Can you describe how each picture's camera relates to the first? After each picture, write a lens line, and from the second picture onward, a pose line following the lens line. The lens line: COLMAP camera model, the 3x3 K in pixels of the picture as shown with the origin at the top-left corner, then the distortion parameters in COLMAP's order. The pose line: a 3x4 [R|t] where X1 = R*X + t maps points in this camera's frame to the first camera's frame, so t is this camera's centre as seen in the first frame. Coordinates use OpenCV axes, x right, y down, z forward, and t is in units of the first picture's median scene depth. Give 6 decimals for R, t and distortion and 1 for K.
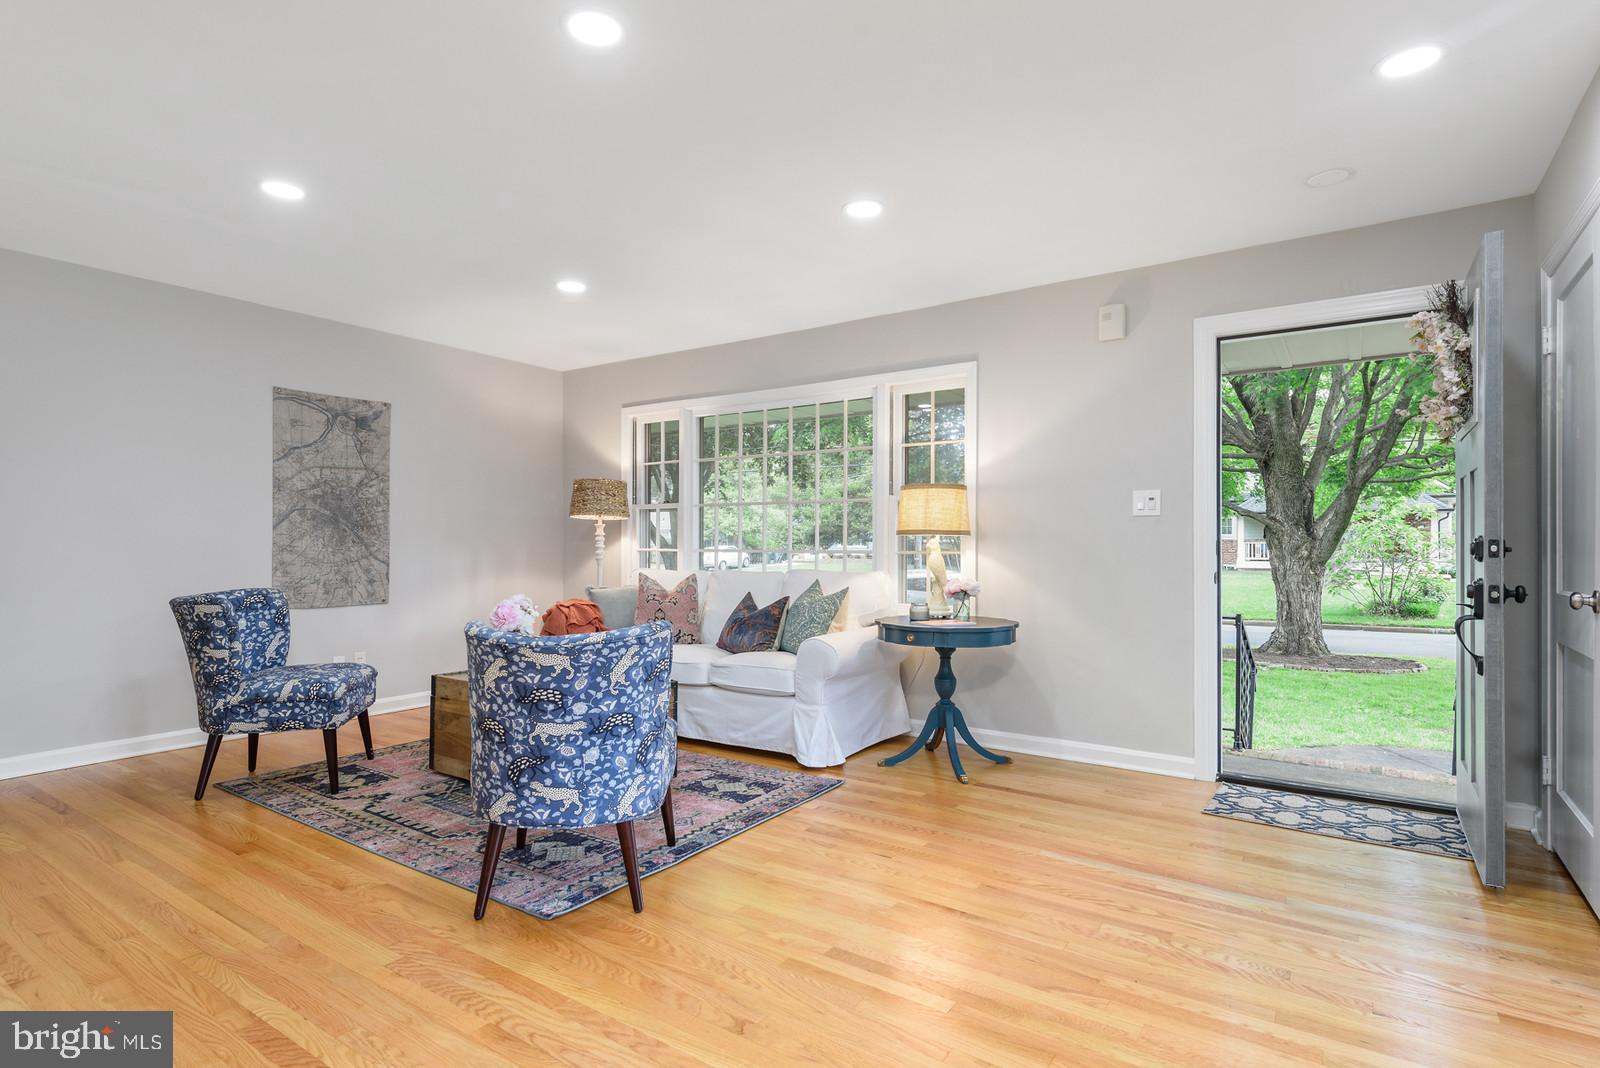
lens RADIAL K [[820.0, 0, 799.1], [0, 820.0, 528.1], [0, 0, 1]] dist [0.016220, -0.004313]
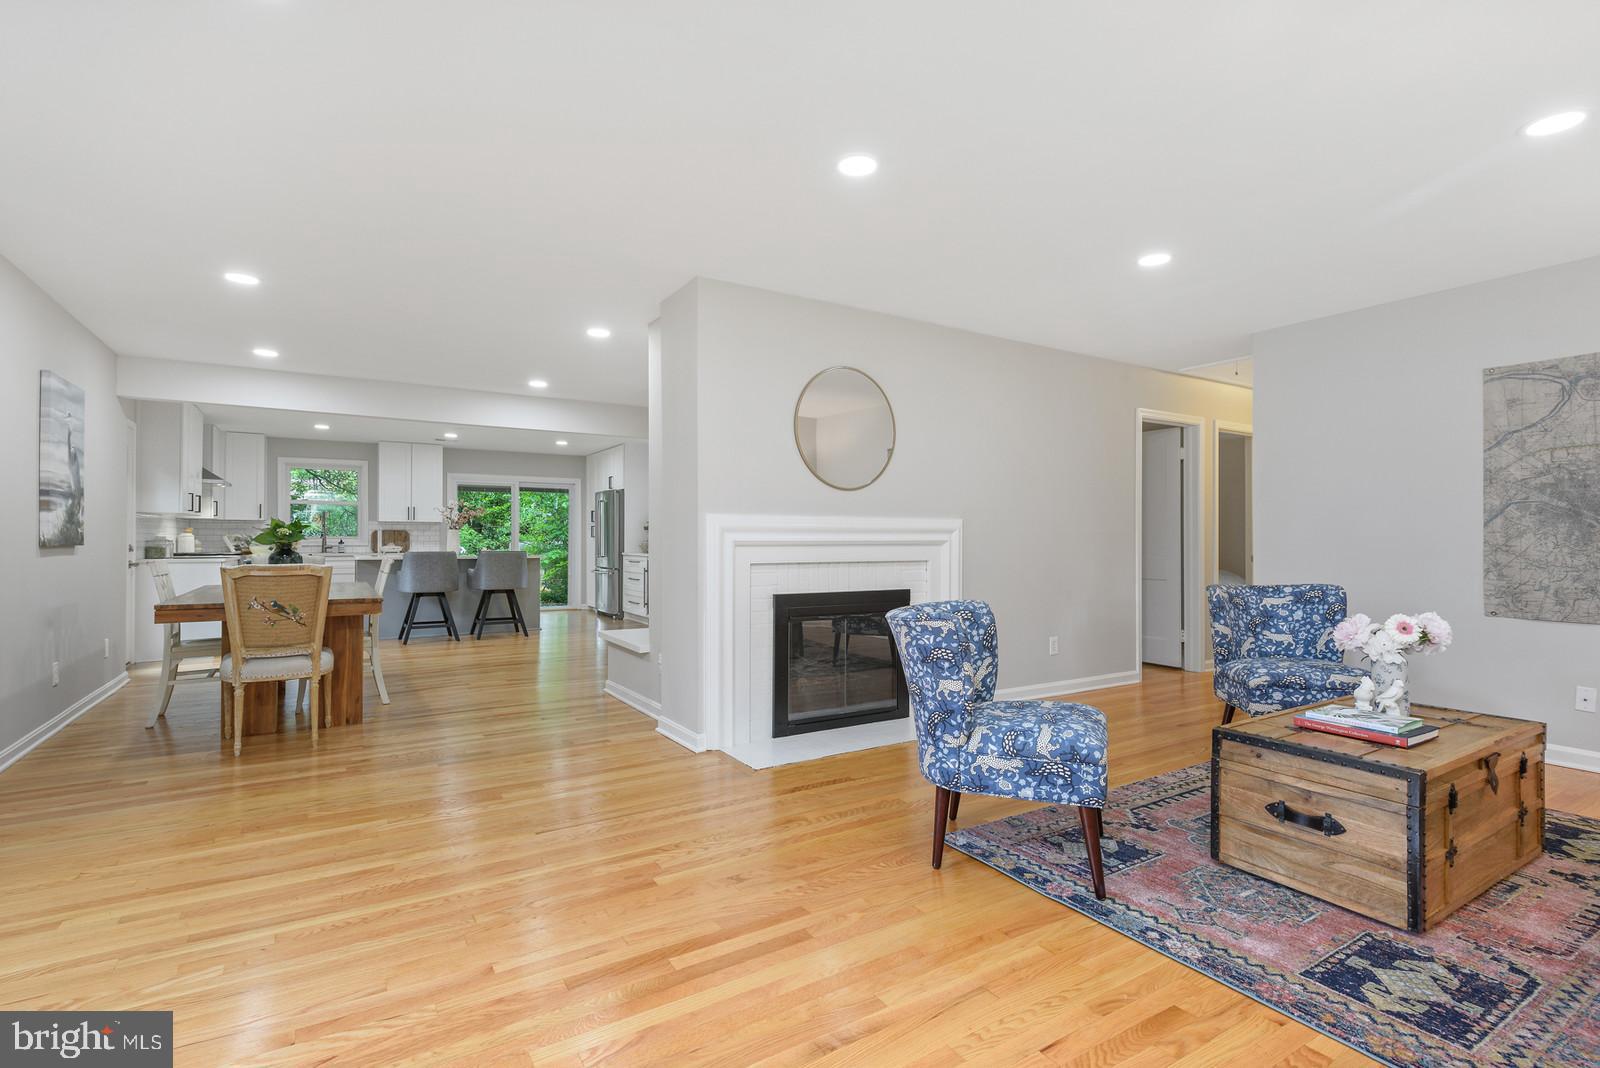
lens RADIAL K [[739.4, 0, 793.1], [0, 739.4, 540.2], [0, 0, 1]] dist [0.017162, -0.003542]
pose [[-0.401463, -0.002431, -0.915872, 0.514886], [0.014377, 0.999857, -0.008956, 0.015420], [0.915763, -0.016763, -0.401370, 0.783164]]
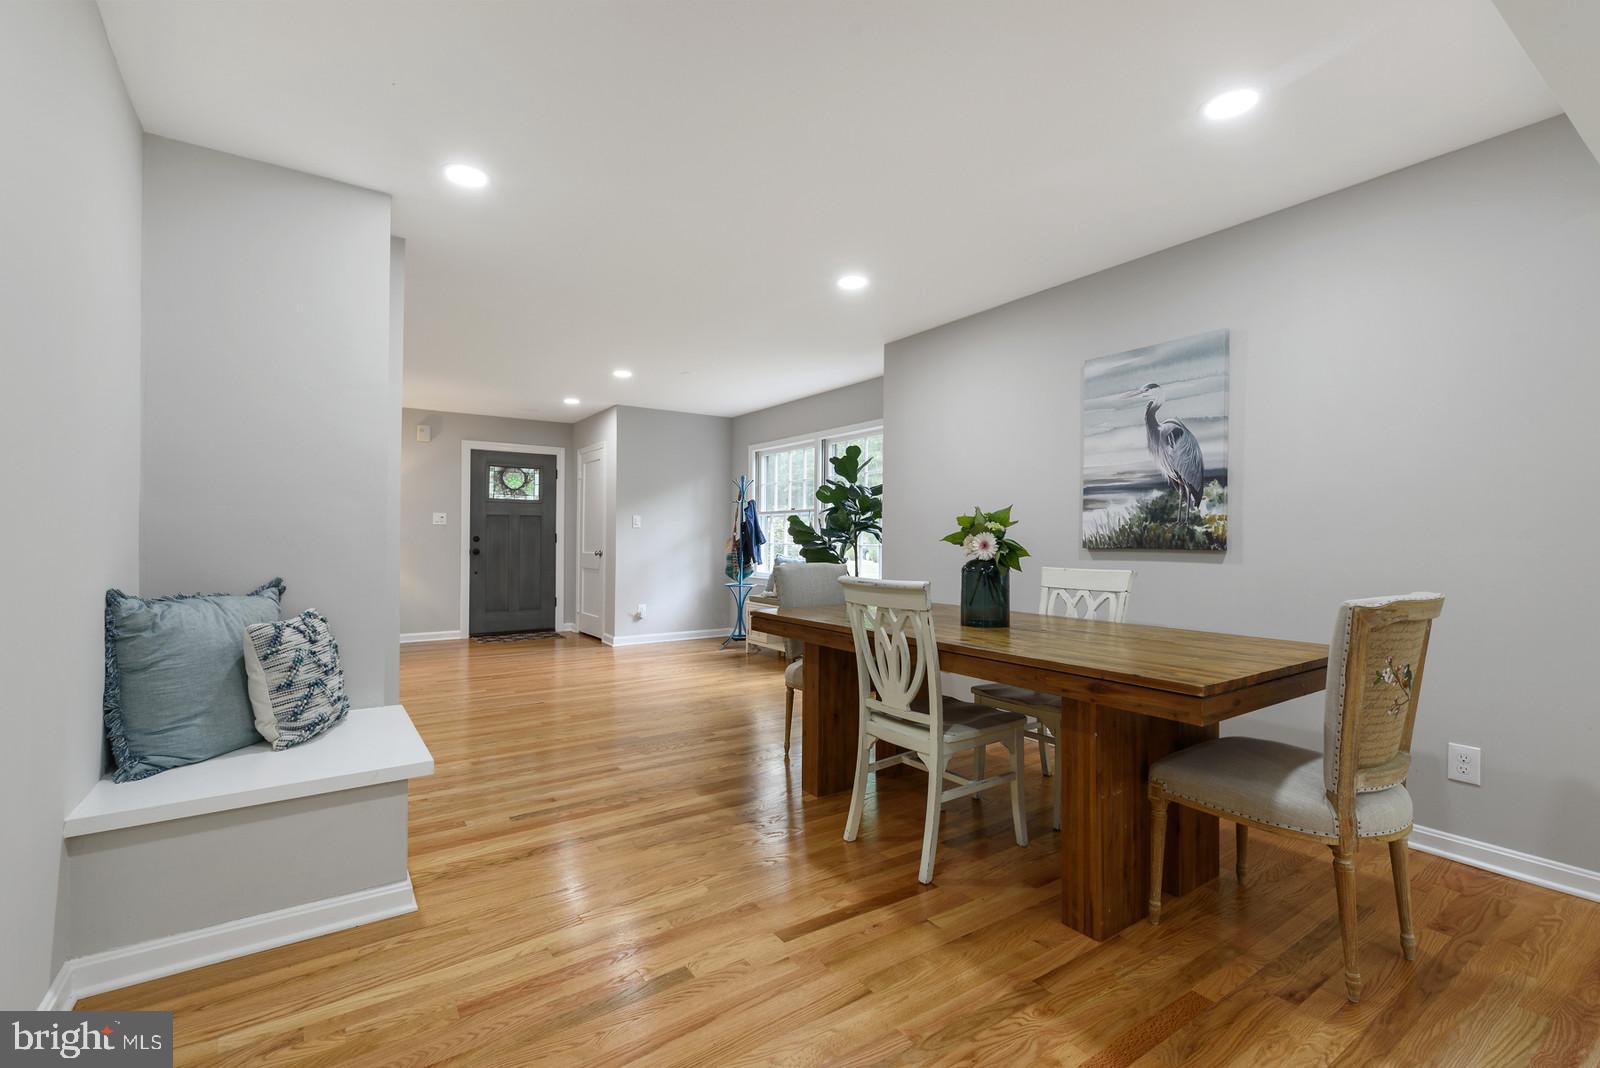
lens RADIAL K [[708.9, 0, 793.4], [0, 708.9, 529.9], [0, 0, 1]] dist [0.016577, -0.002515]
pose [[0.358803, 0.011342, 0.933344, -1.036068], [-0.020198, 0.999786, -0.004384, -0.012851], [-0.933195, -0.017279, 0.358956, -0.575761]]
